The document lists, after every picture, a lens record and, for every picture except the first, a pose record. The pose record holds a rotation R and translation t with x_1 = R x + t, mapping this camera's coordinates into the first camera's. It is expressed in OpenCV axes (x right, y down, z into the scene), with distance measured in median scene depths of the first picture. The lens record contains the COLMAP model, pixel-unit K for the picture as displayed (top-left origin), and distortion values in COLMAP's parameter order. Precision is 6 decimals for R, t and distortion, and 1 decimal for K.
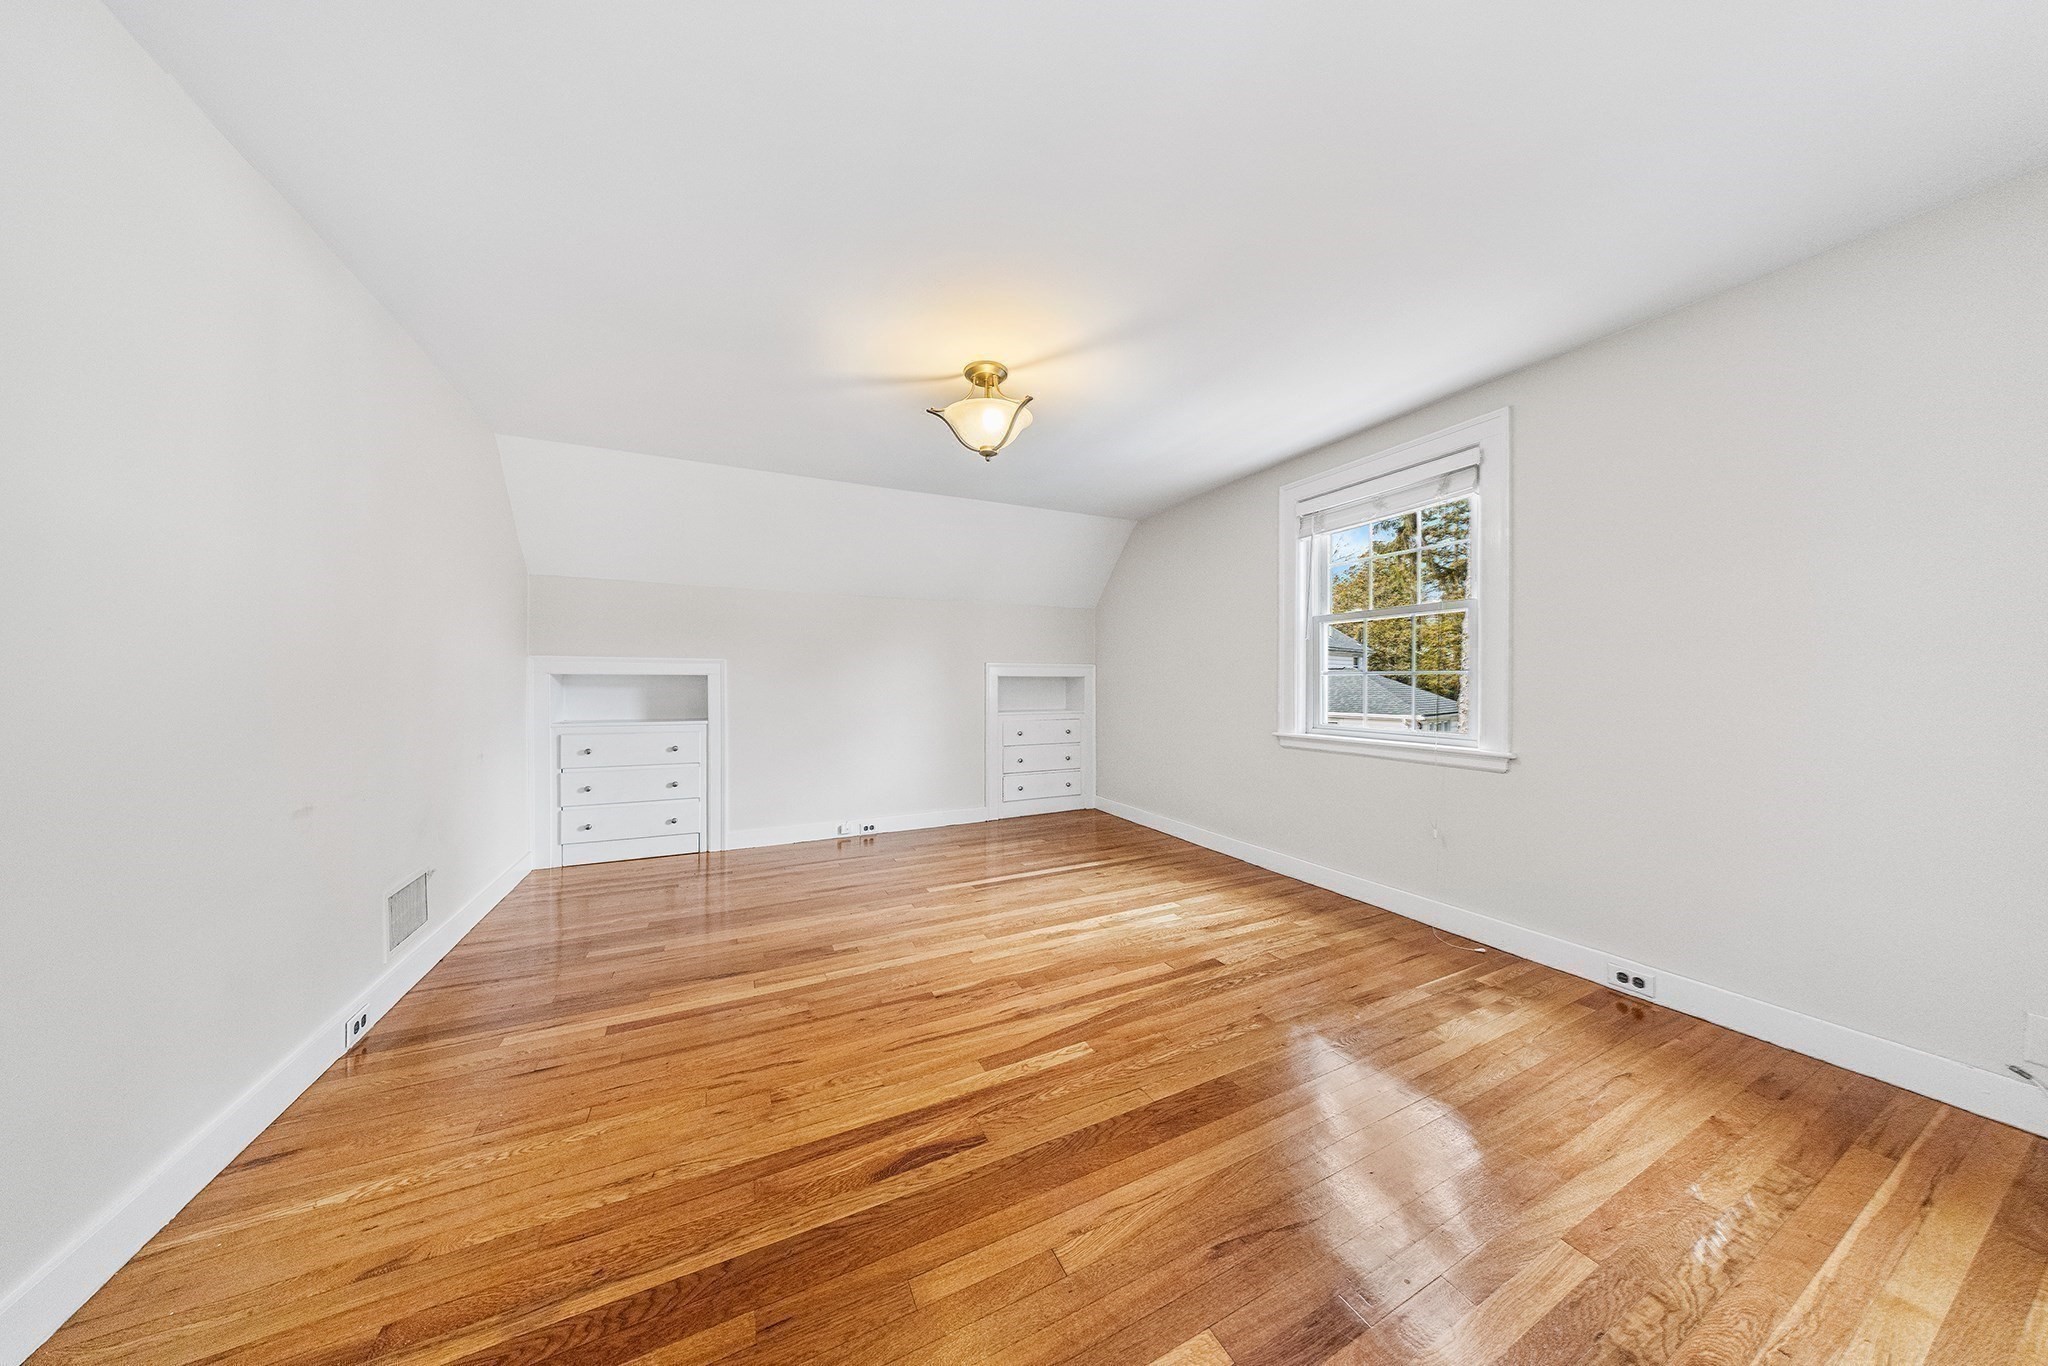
lens RADIAL K [[602.3, 0, 1006.6], [0, 602.3, 682.5], [0, 0, 1]] dist [0.007926, -0.000008]
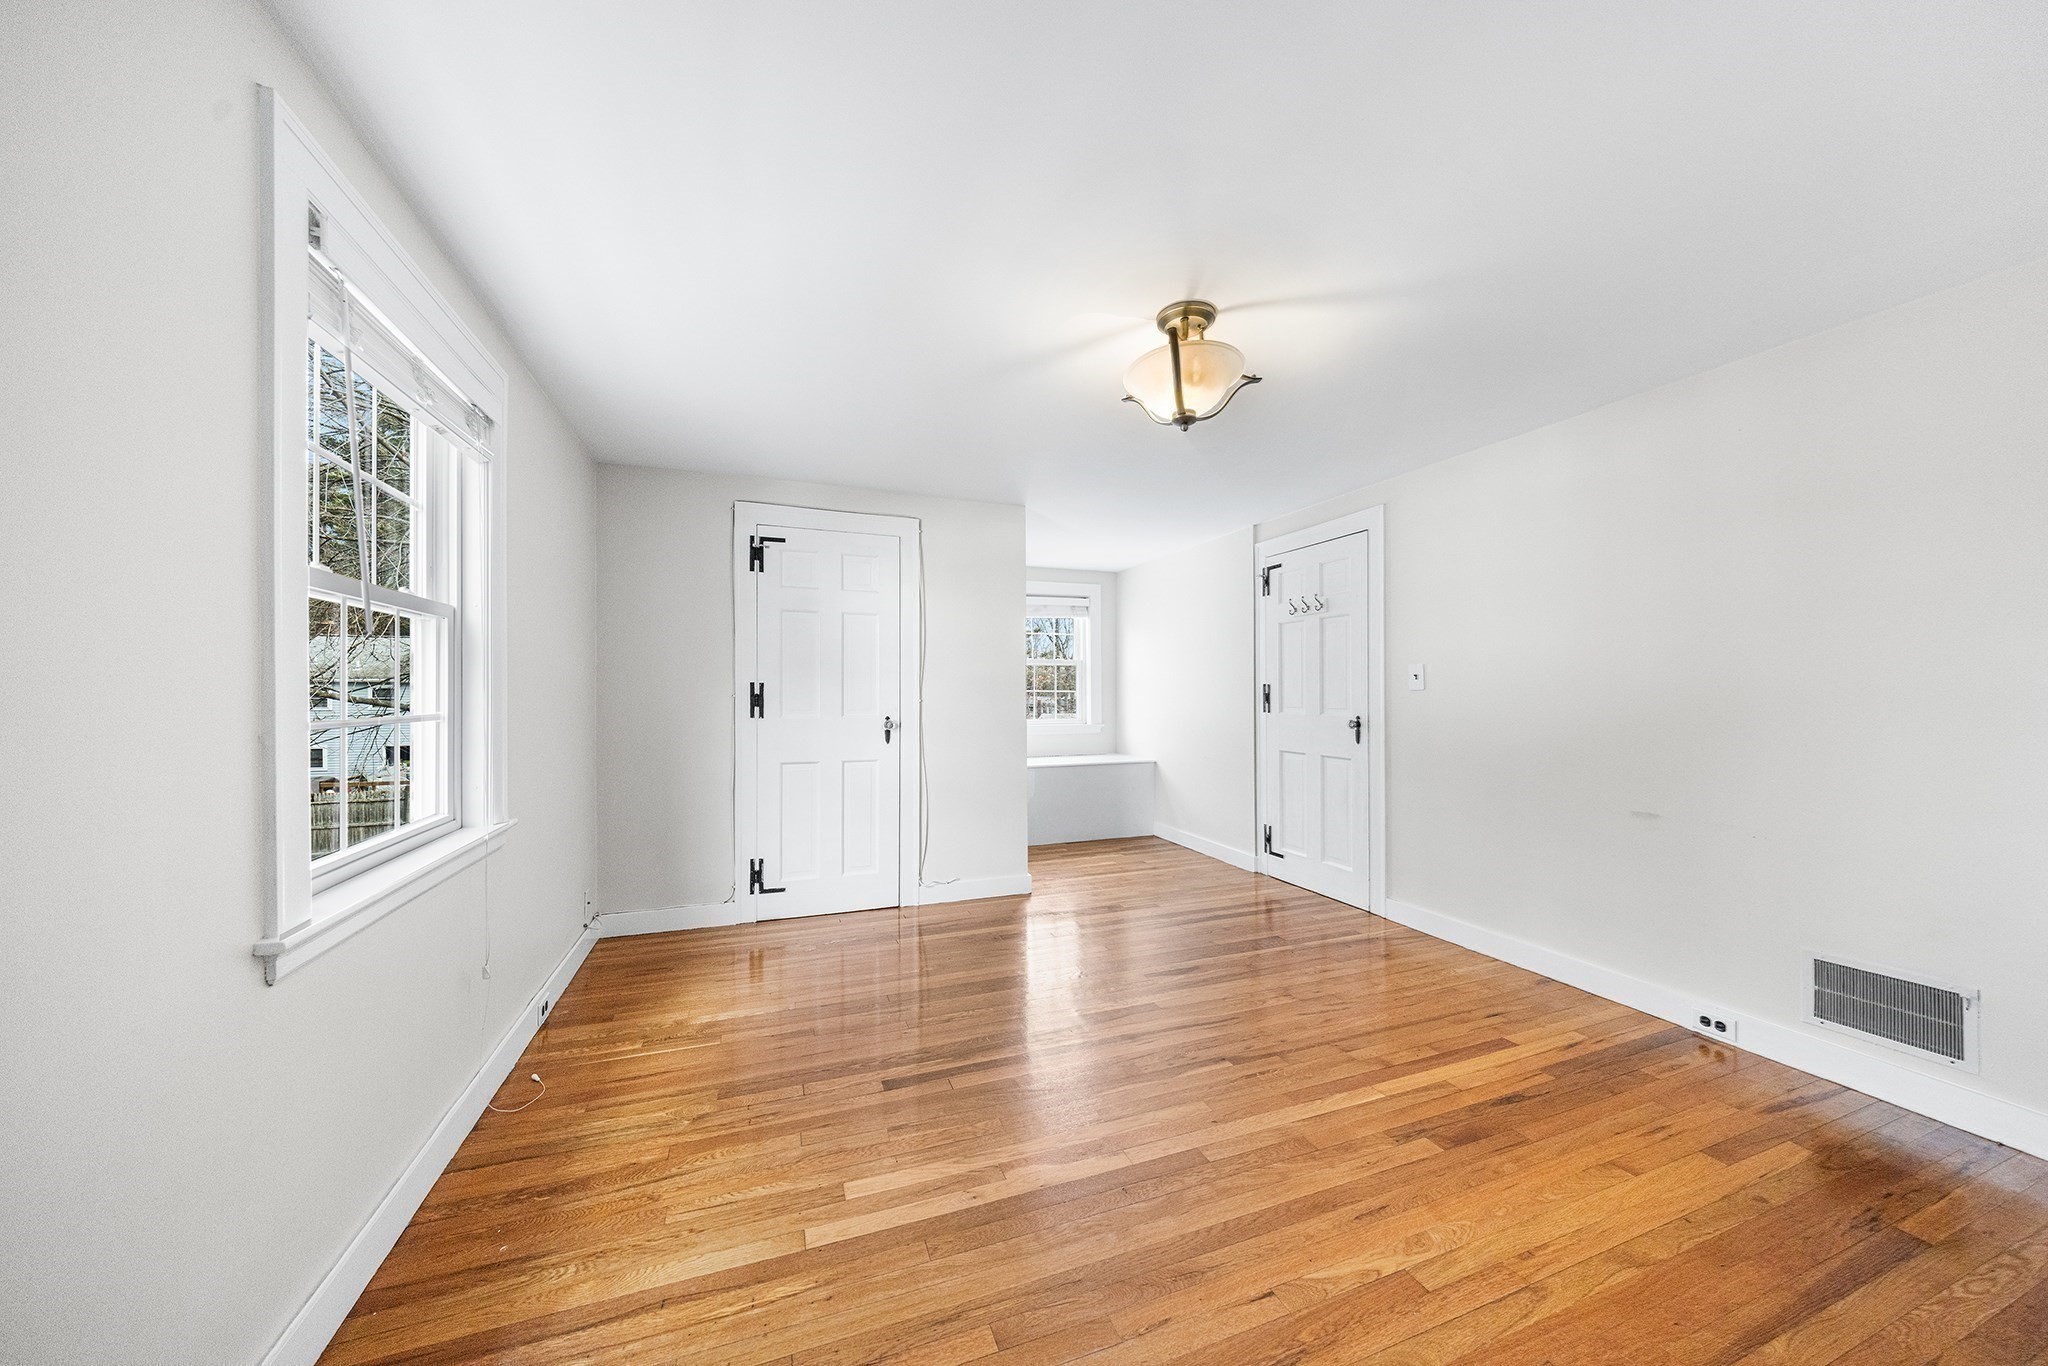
lens RADIAL K [[686.8, 0, 1033.9], [0, 686.8, 683.7], [0, 0, 1]] dist [0.001657, -0.000140]
pose [[-0.997668, -0.000419, 0.068254, 0.094760], [-0.001242, 0.999927, -0.012014, -0.046091], [-0.068244, -0.012071, -0.997596, 1.844162]]
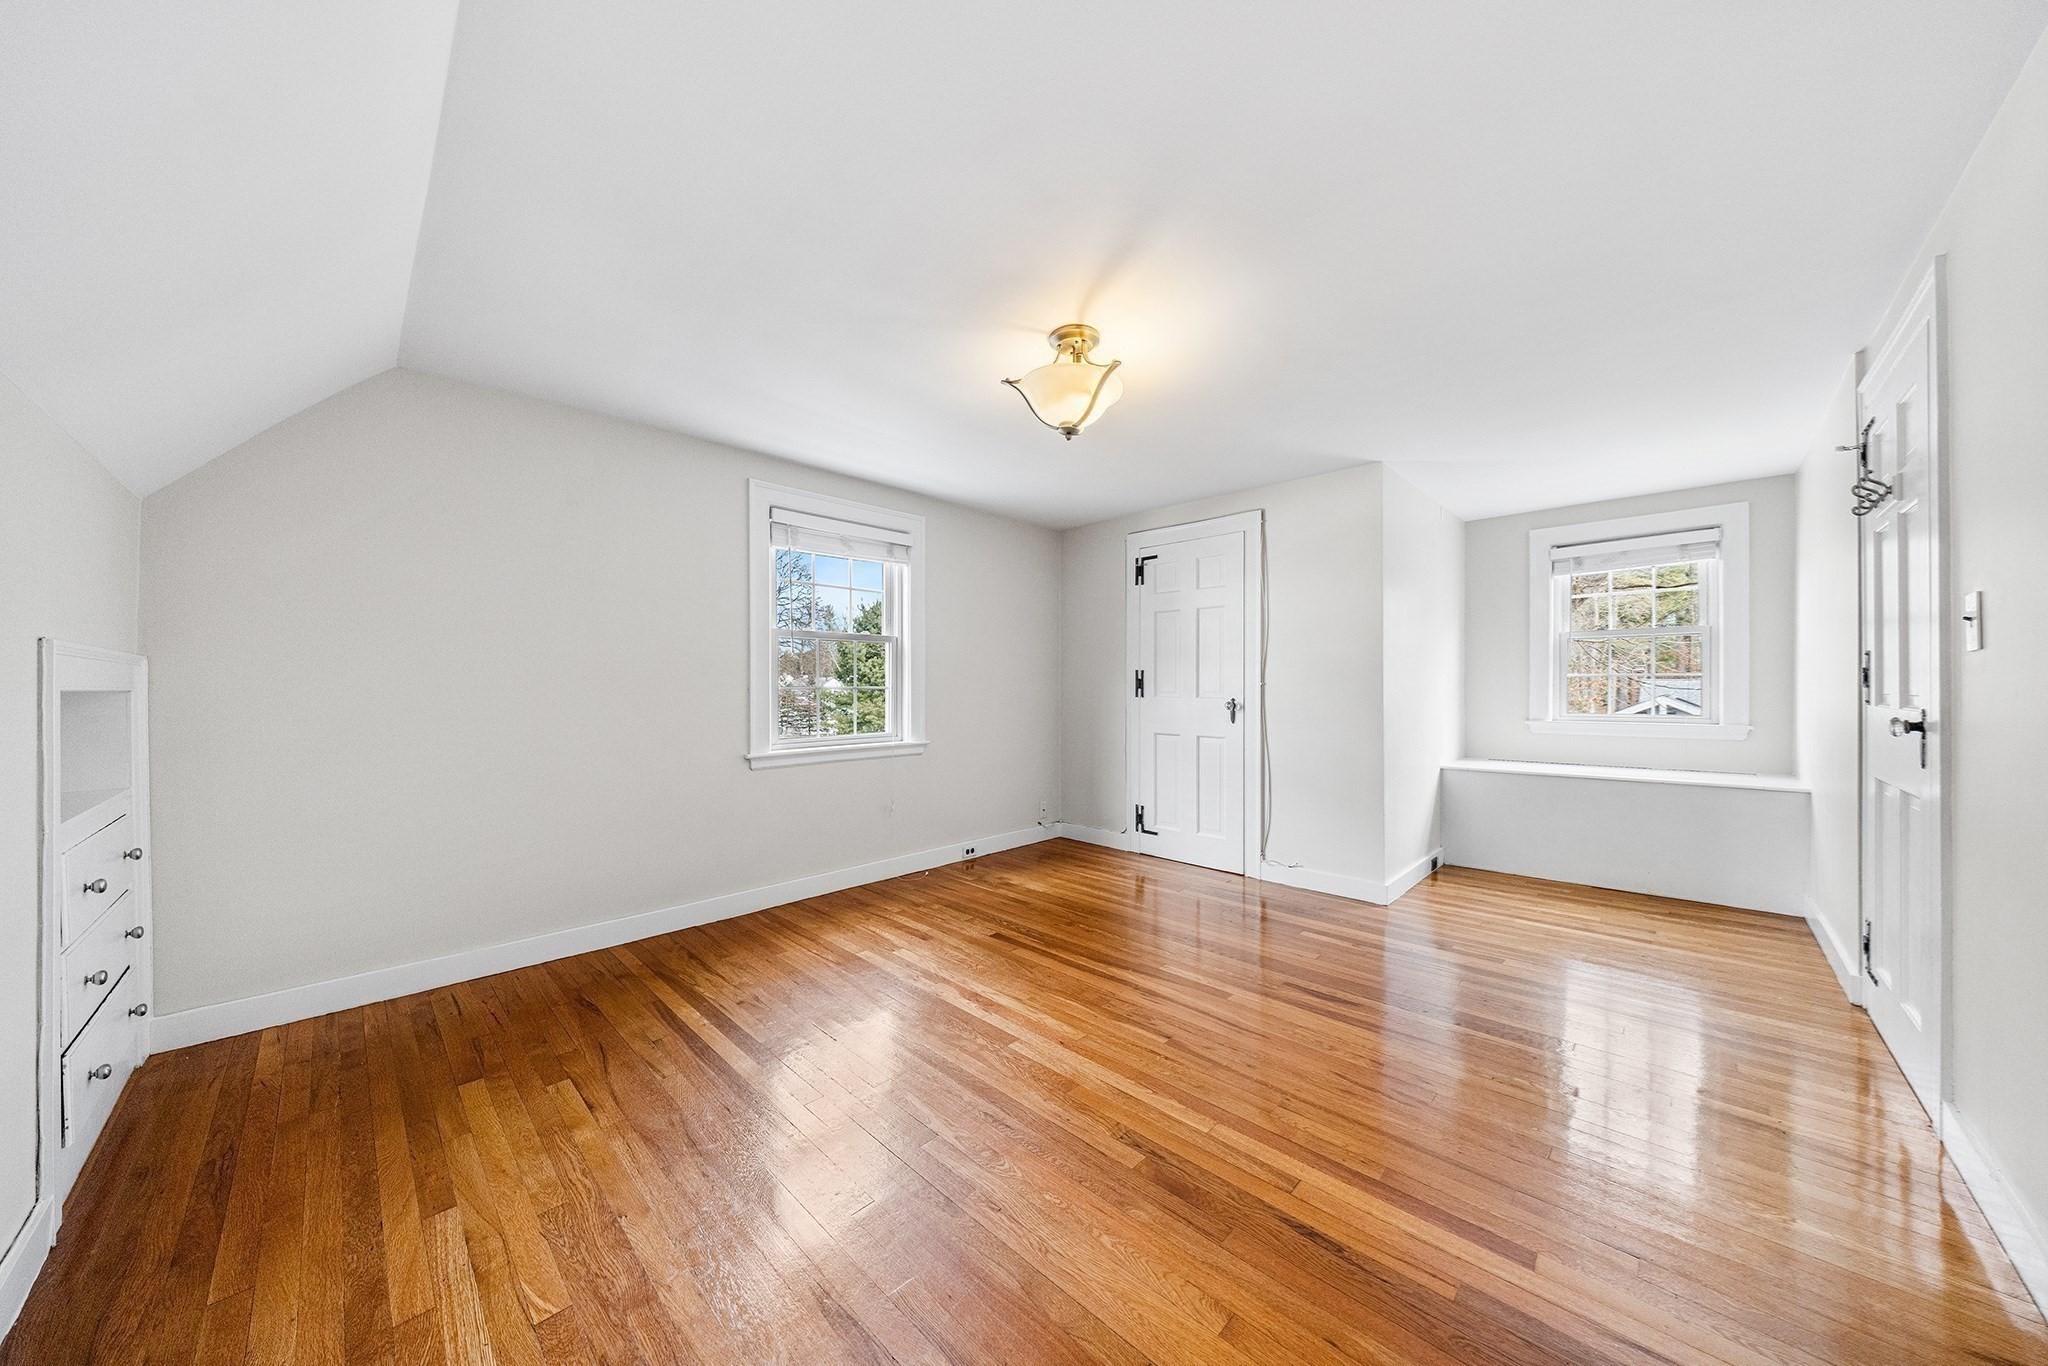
lens RADIAL K [[686.8, 0, 1025.2], [0, 686.8, 688.2], [0, 0, 1]] dist [0.001657, -0.000140]
pose [[-0.359424, -0.002437, 0.933171, -0.905336], [0.003979, 0.999983, 0.004144, -0.024447], [-0.933166, 0.005203, -0.359408, 1.396395]]
